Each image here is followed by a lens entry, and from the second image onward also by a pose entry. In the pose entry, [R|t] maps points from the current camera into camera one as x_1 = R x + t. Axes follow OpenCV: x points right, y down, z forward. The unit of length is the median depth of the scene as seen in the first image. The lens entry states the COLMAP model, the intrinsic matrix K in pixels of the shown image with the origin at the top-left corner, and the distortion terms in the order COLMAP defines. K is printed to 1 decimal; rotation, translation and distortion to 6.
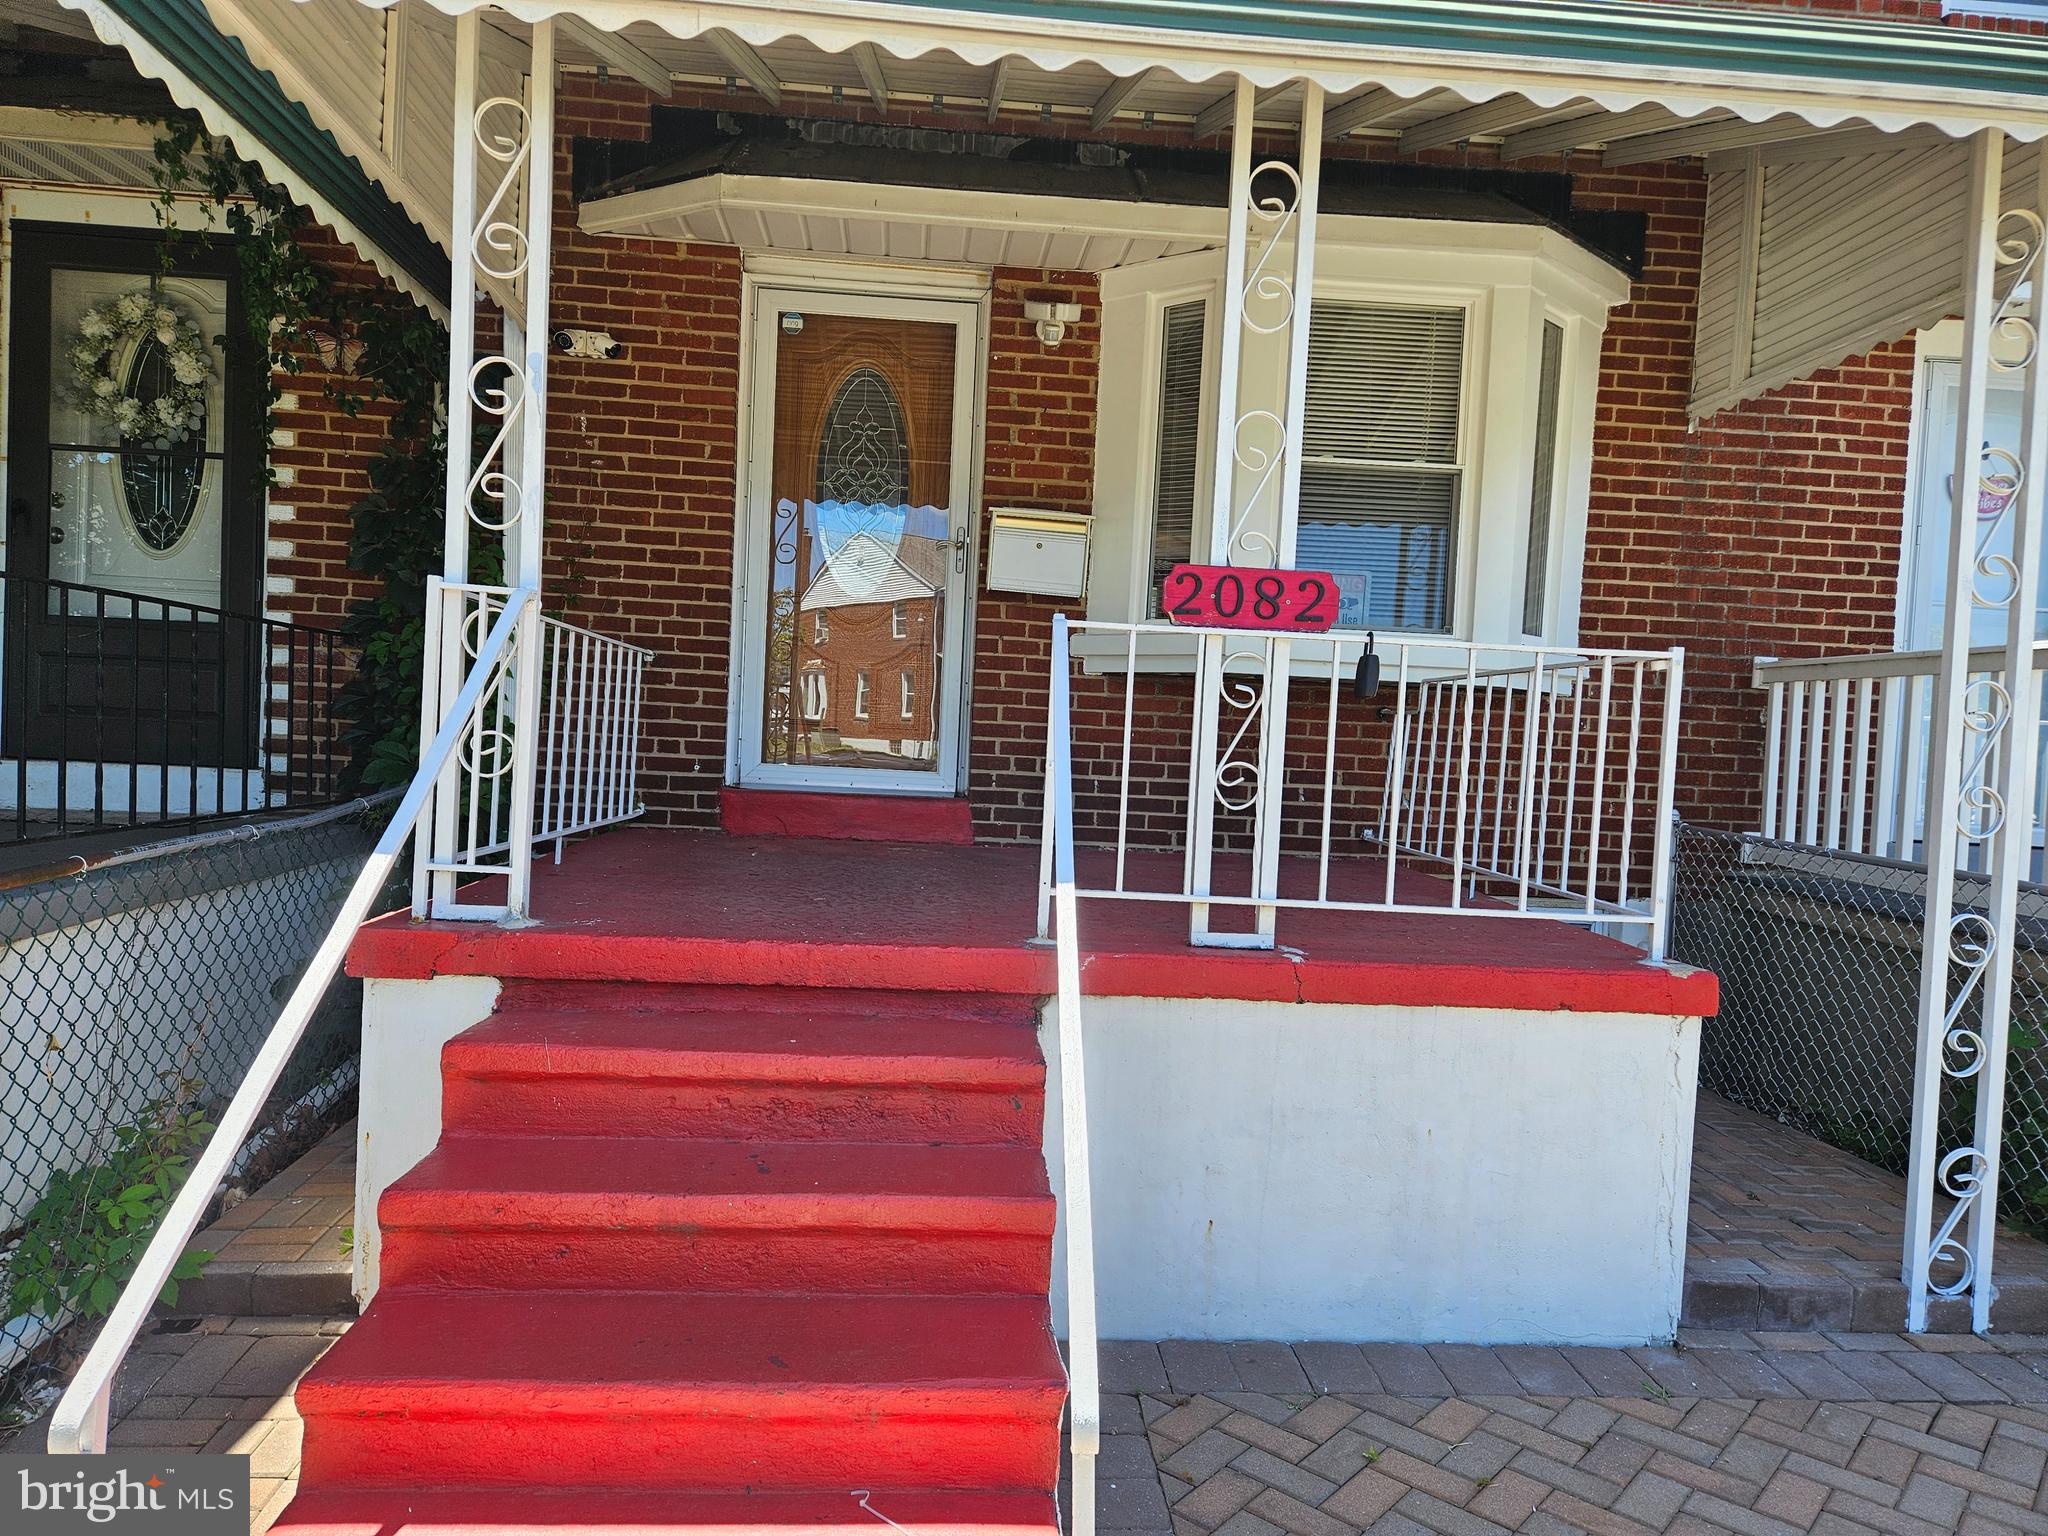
lens RADIAL K [[1365.6, 0, 1023.1], [0, 1365.6, 786.4], [0, 0, 1]] dist [0.079650, -0.062914]
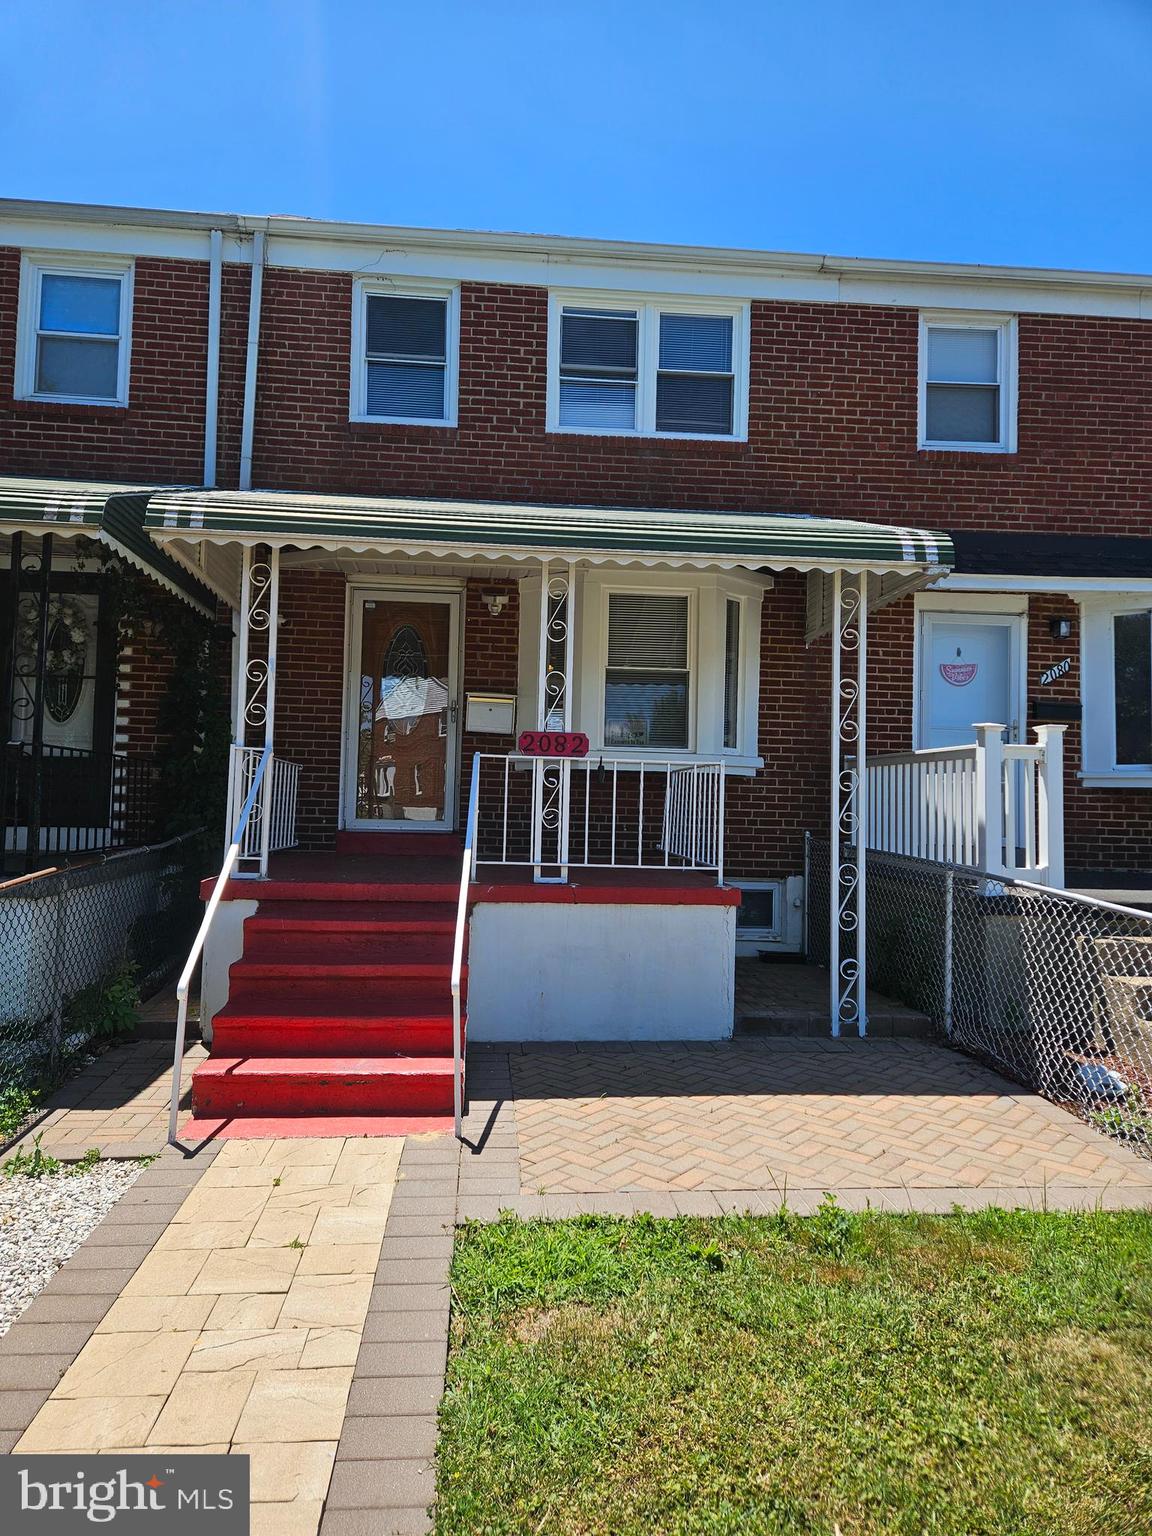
lens RADIAL K [[1024.2, 0, 564.0], [0, 1024.2, 753.7], [0, 0, 1]] dist [0.079650, -0.062914]
pose [[0.999503, -0.022342, 0.022250, 0.085384], [0.024202, 0.995899, -0.087174, 0.027652], [-0.020211, 0.087670, 0.995945, -0.531867]]
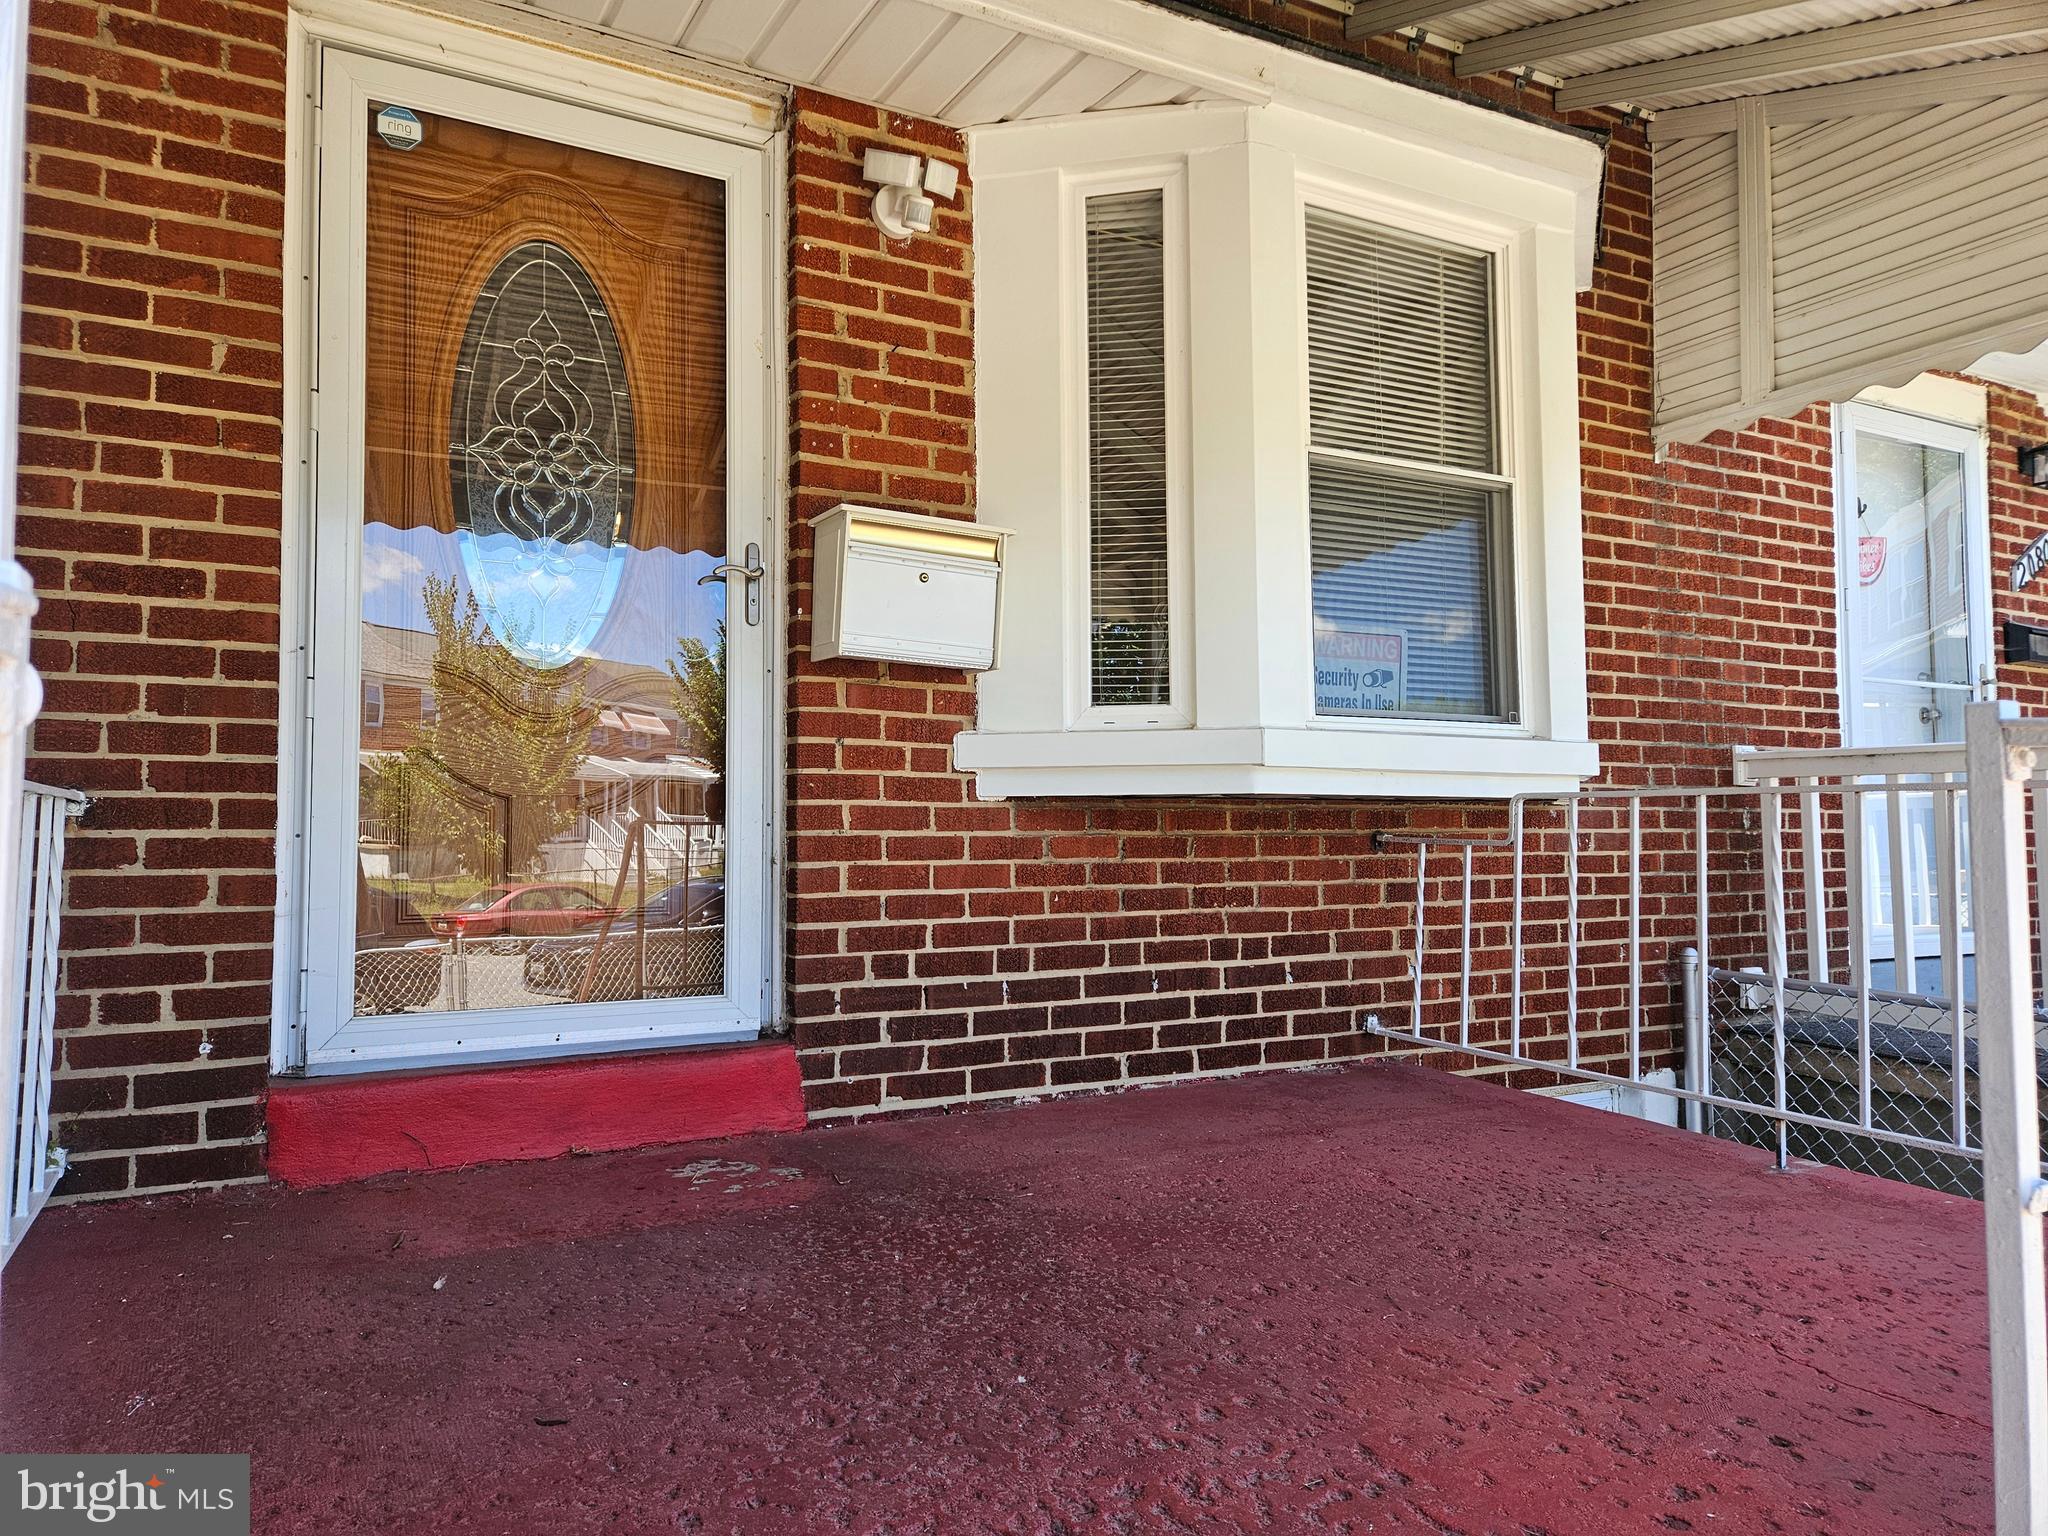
lens RADIAL K [[1365.6, 0, 1027.5], [0, 1365.6, 765.5], [0, 0, 1]] dist [0.079650, -0.062914]
pose [[0.910281, -0.029663, 0.412926, -0.178853], [0.058171, 0.996699, -0.056637, -0.064137], [-0.409883, 0.075576, 0.909002, 0.471793]]
